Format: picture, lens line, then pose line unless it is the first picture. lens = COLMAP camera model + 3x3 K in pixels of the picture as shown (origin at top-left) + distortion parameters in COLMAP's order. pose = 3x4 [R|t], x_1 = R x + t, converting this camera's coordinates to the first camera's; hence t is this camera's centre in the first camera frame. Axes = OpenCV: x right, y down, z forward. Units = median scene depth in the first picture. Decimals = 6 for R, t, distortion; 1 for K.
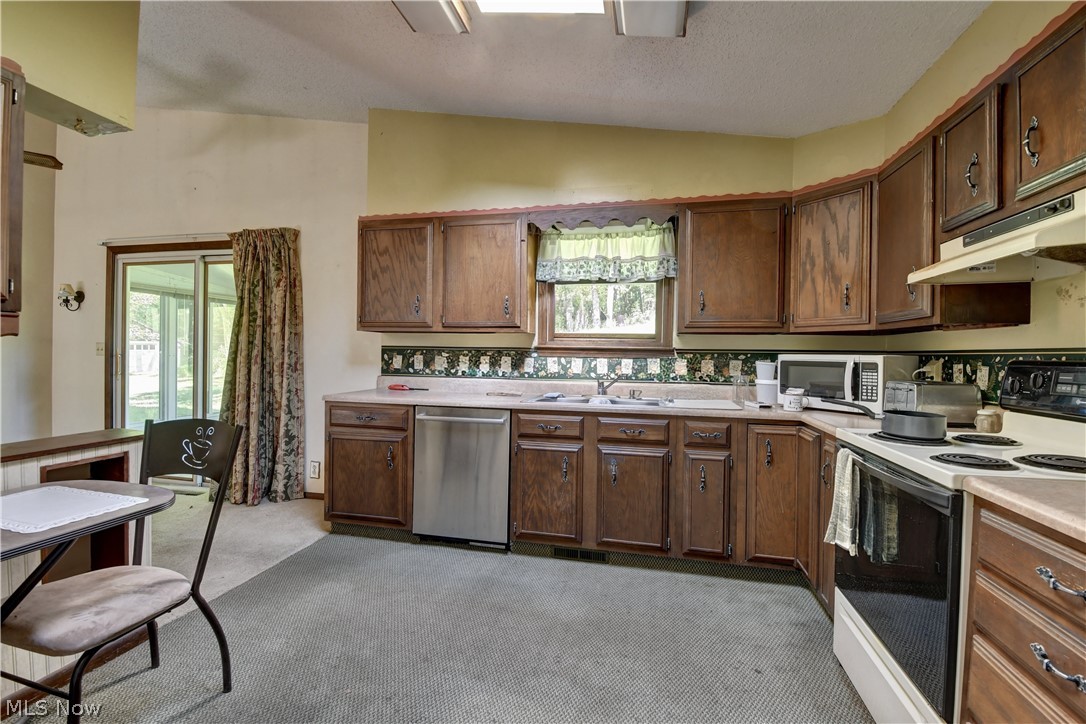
lens RADIAL K [[476.7, 0, 539.4], [0, 476.7, 356.5], [0, 0, 1]] dist [0.002158, -0.012060]
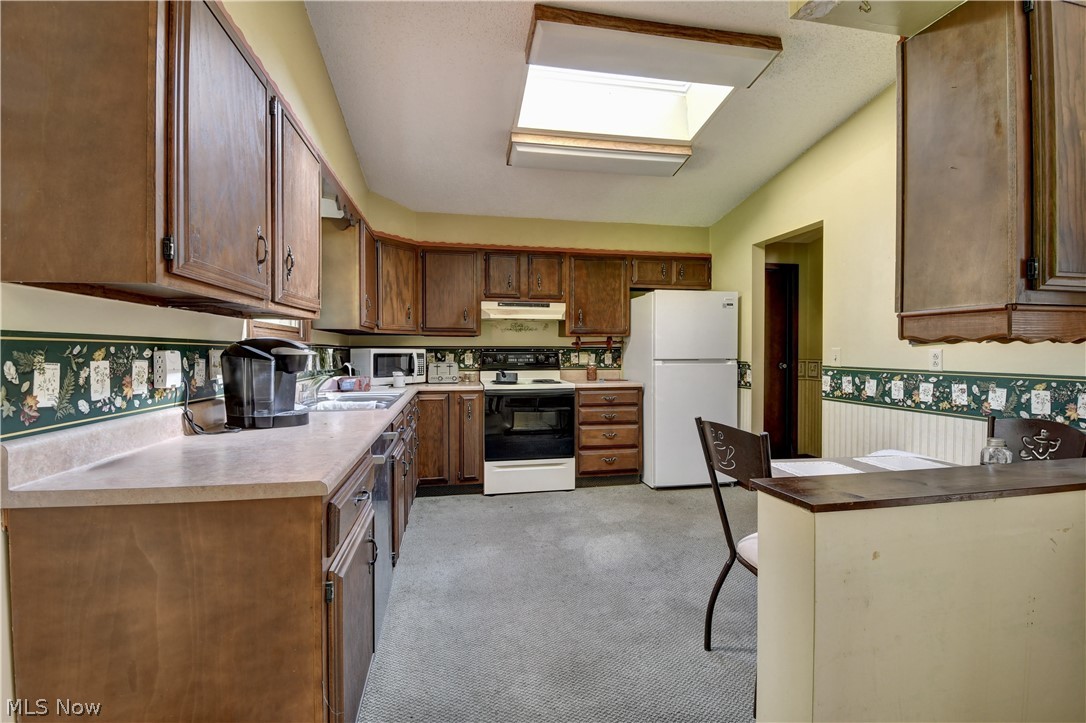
lens RADIAL K [[476.7, 0, 546.0], [0, 476.7, 355.3], [0, 0, 1]] dist [0.002158, -0.012060]
pose [[-0.415047, -0.025082, 0.909454, -0.979654], [-0.004953, 0.999667, 0.025309, -0.023538], [-0.909787, 0.006000, -0.415033, 1.169751]]
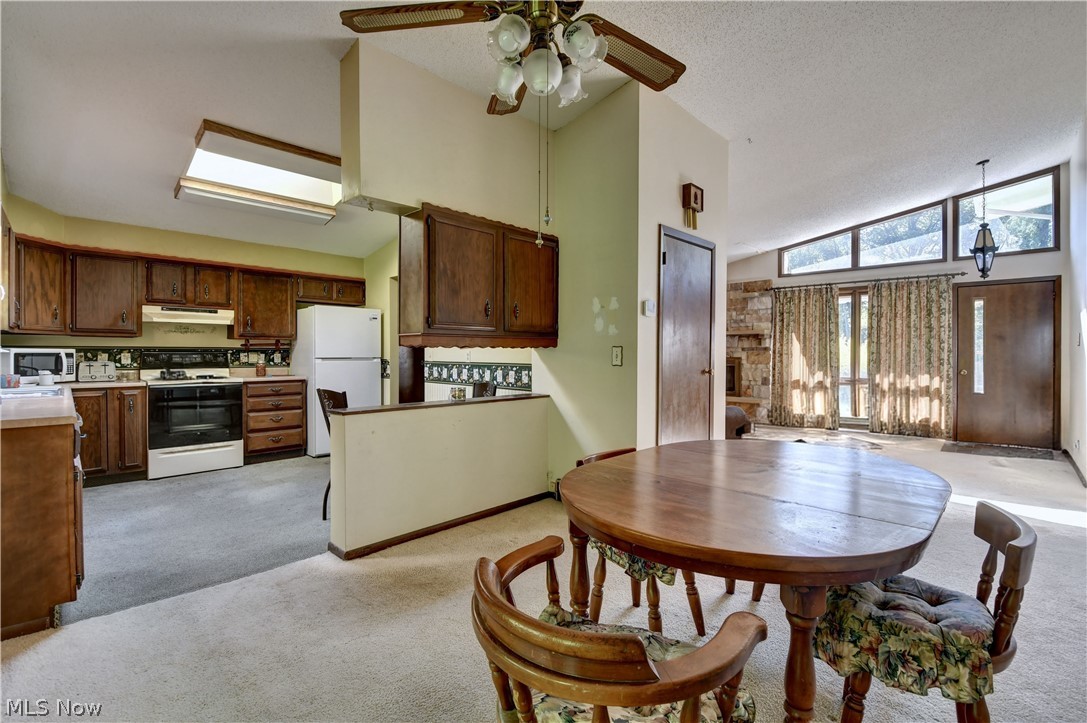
lens RADIAL K [[477.1, 0, 543.4], [0, 477.1, 358.1], [0, 0, 1]] dist [0.002158, -0.012060]
pose [[-0.856842, -0.024489, 0.514998, -1.598999], [-0.015538, 0.999644, 0.021684, -0.030762], [-0.515346, 0.010577, -0.856917, 1.443386]]
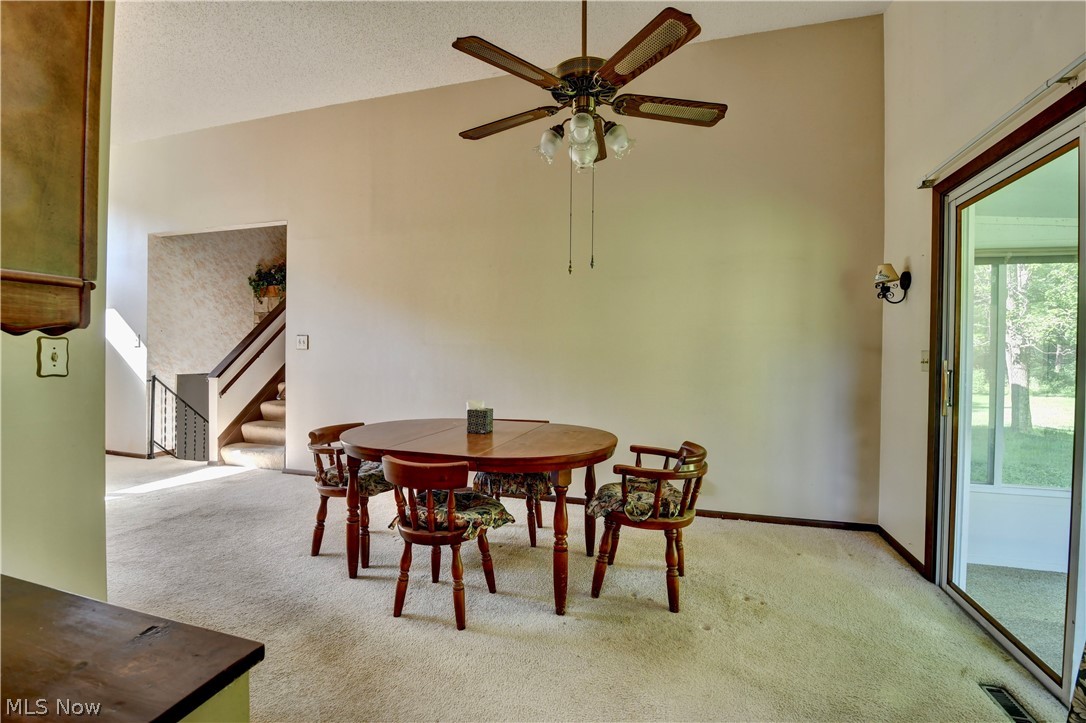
lens RADIAL K [[476.7, 0, 542.3], [0, 476.7, 362.0], [0, 0, 1]] dist [0.002158, -0.012060]
pose [[-0.062351, -0.010964, -0.997994, -0.489439], [-0.007741, 0.999915, -0.010501, -0.006385], [0.998024, 0.007071, -0.062431, 0.911820]]
